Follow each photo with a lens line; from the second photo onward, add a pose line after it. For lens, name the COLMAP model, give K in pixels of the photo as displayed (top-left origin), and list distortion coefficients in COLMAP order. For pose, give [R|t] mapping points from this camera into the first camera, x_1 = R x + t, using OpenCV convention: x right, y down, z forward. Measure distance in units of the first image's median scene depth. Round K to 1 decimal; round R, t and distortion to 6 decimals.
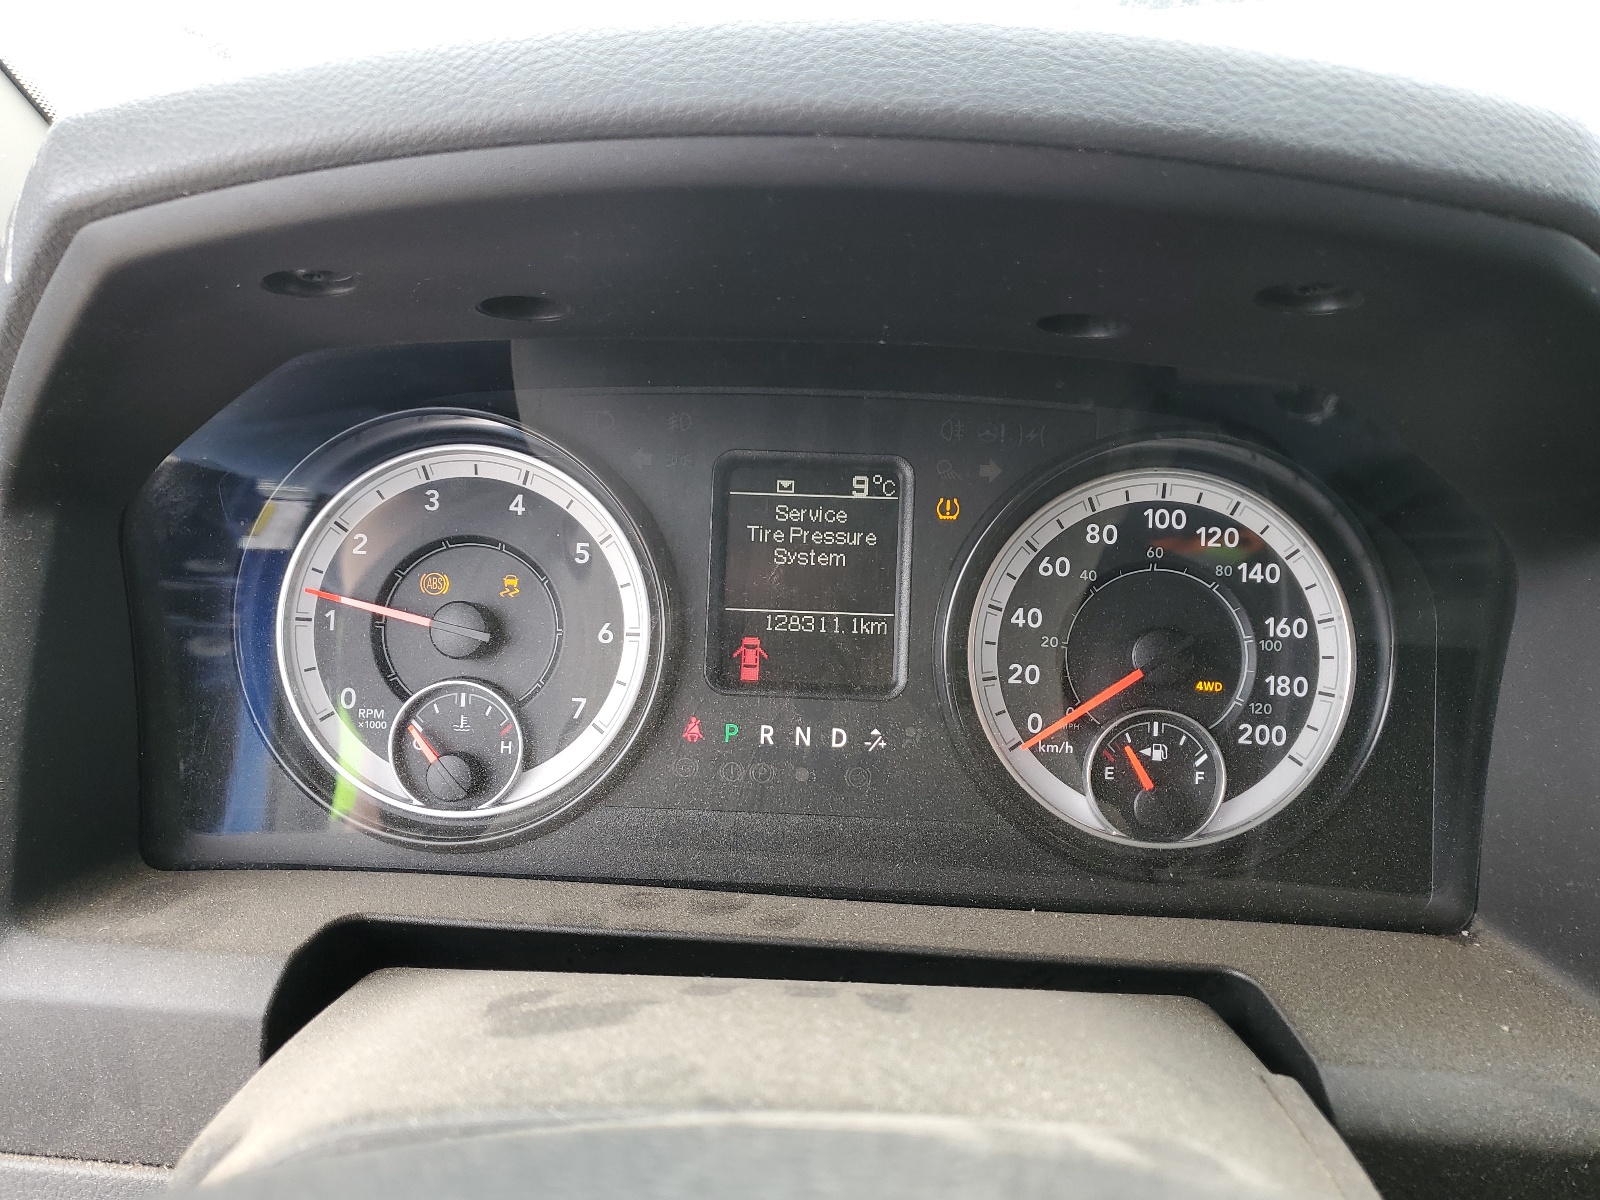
lens RADIAL K [[1219.0, 0, 800.6], [0, 1219.0, 599.0], [0, 0, 1]] dist [0.011854, 0.002550]
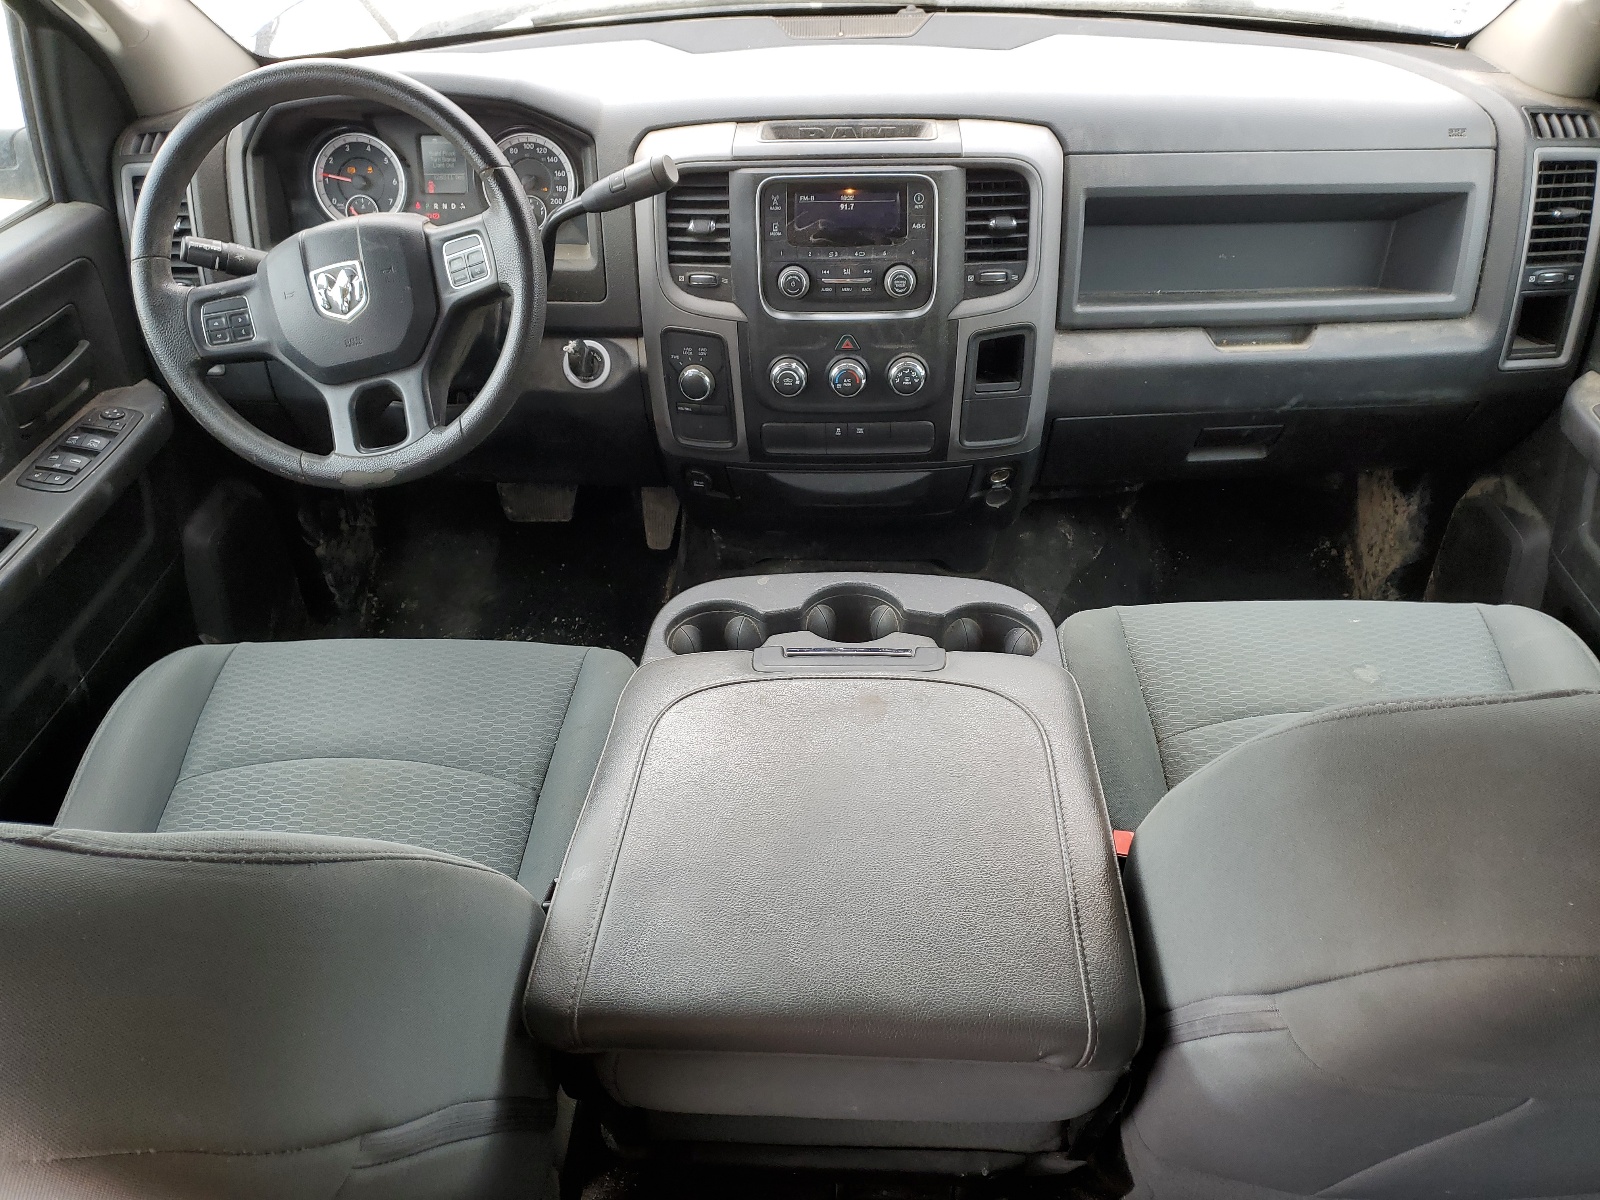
lens RADIAL K [[1219.0, 0, 800.1], [0, 1219.0, 601.1], [0, 0, 1]] dist [0.011854, 0.002550]
pose [[0.999064, -0.029726, -0.031421, 1.270604], [0.038057, 0.949338, 0.311945, 0.135001], [0.020557, -0.312849, 0.949581, -3.258455]]
